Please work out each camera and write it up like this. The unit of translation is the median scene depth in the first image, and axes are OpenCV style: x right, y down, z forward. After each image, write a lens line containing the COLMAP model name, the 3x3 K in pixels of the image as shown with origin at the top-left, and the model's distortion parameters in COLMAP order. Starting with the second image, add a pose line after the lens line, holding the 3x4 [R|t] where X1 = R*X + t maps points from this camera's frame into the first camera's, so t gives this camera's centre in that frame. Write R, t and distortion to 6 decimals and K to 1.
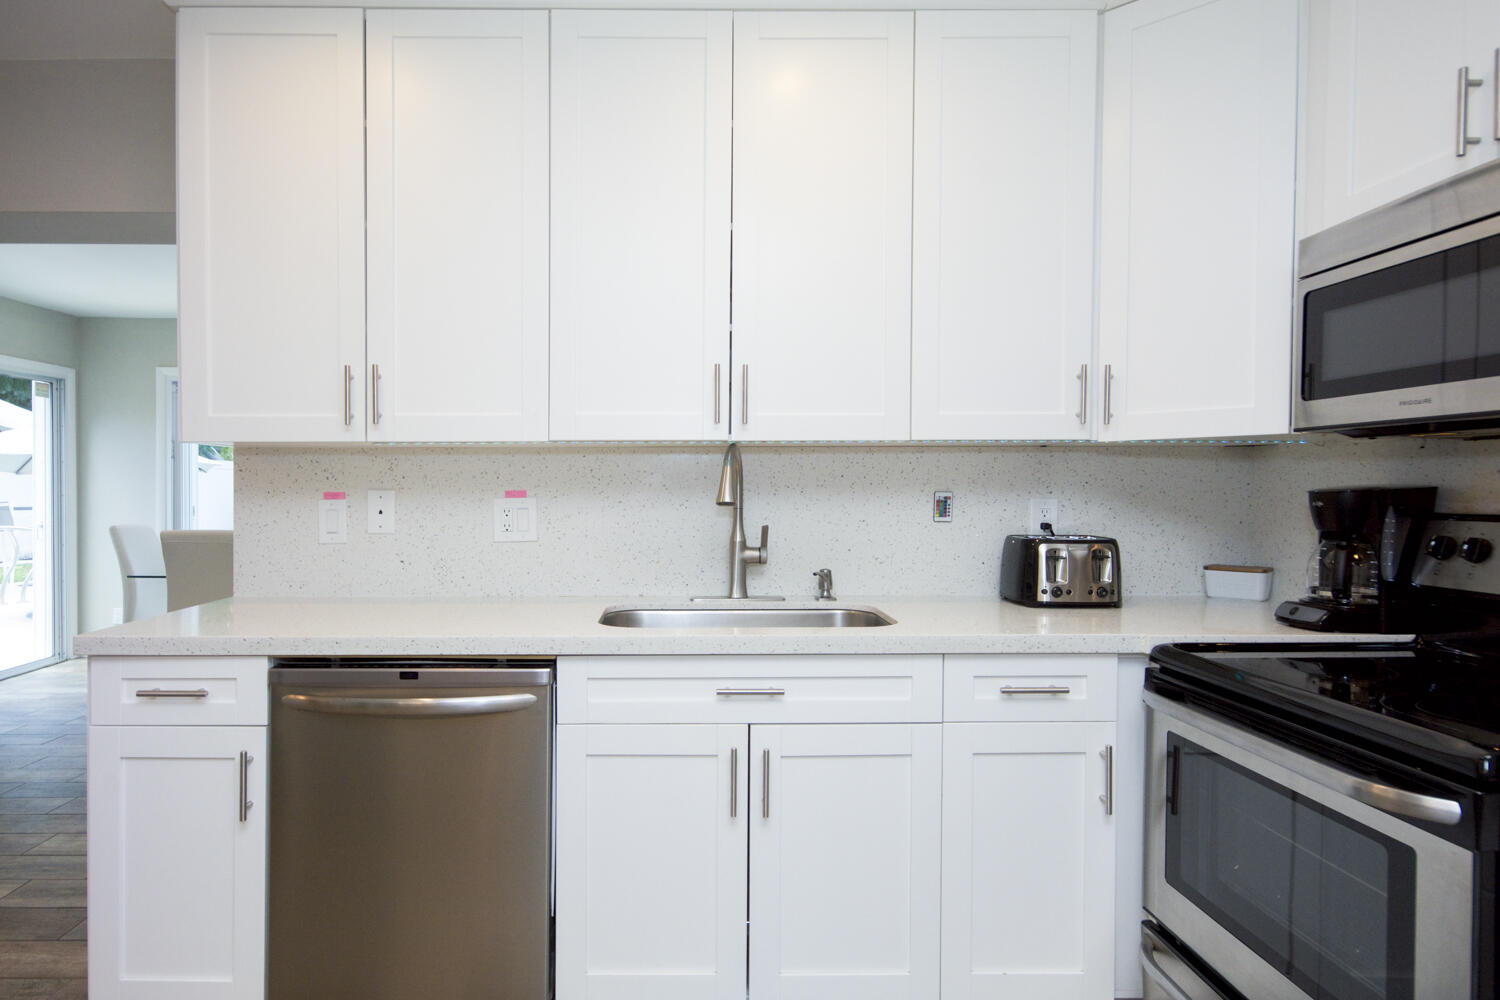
lens RADIAL K [[900.4, 0, 669.2], [0, 900.4, 499.8], [0, 0, 1]] dist [0.001995, 0.000880]
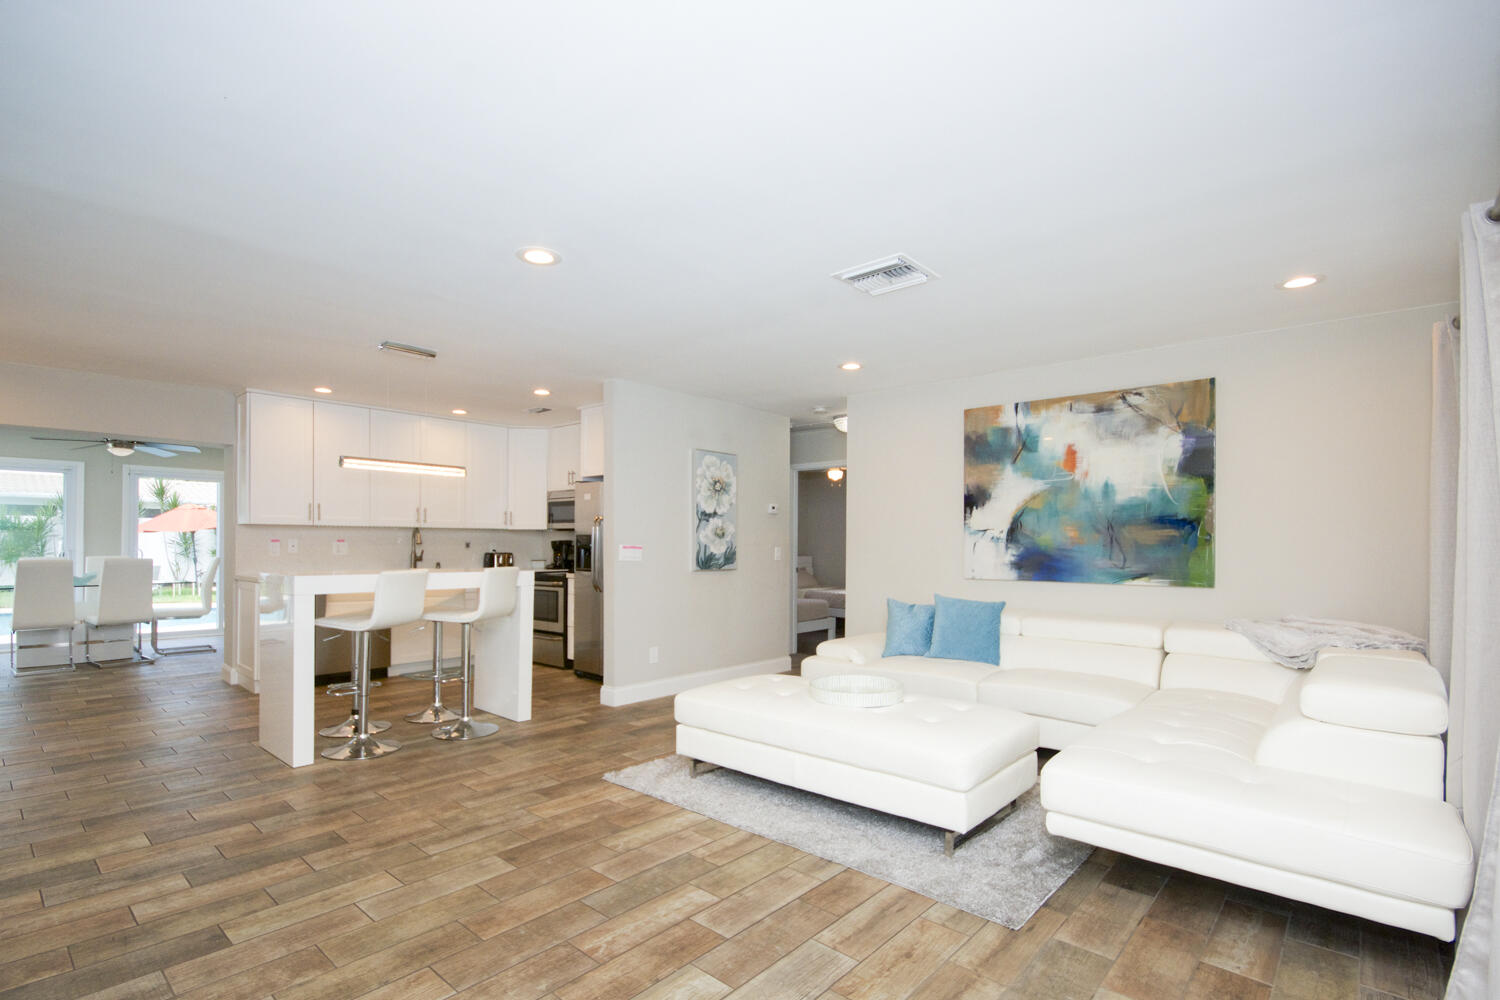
lens RADIAL K [[709.3, 0, 742.1], [0, 709.3, 541.0], [0, 0, 1]] dist [-0.001583, -0.001118]
pose [[0.663444, 0.009858, 0.748161, -1.354799], [0.006853, 0.999791, -0.019250, 0.064766], [-0.748195, 0.017899, 0.663238, -2.133830]]
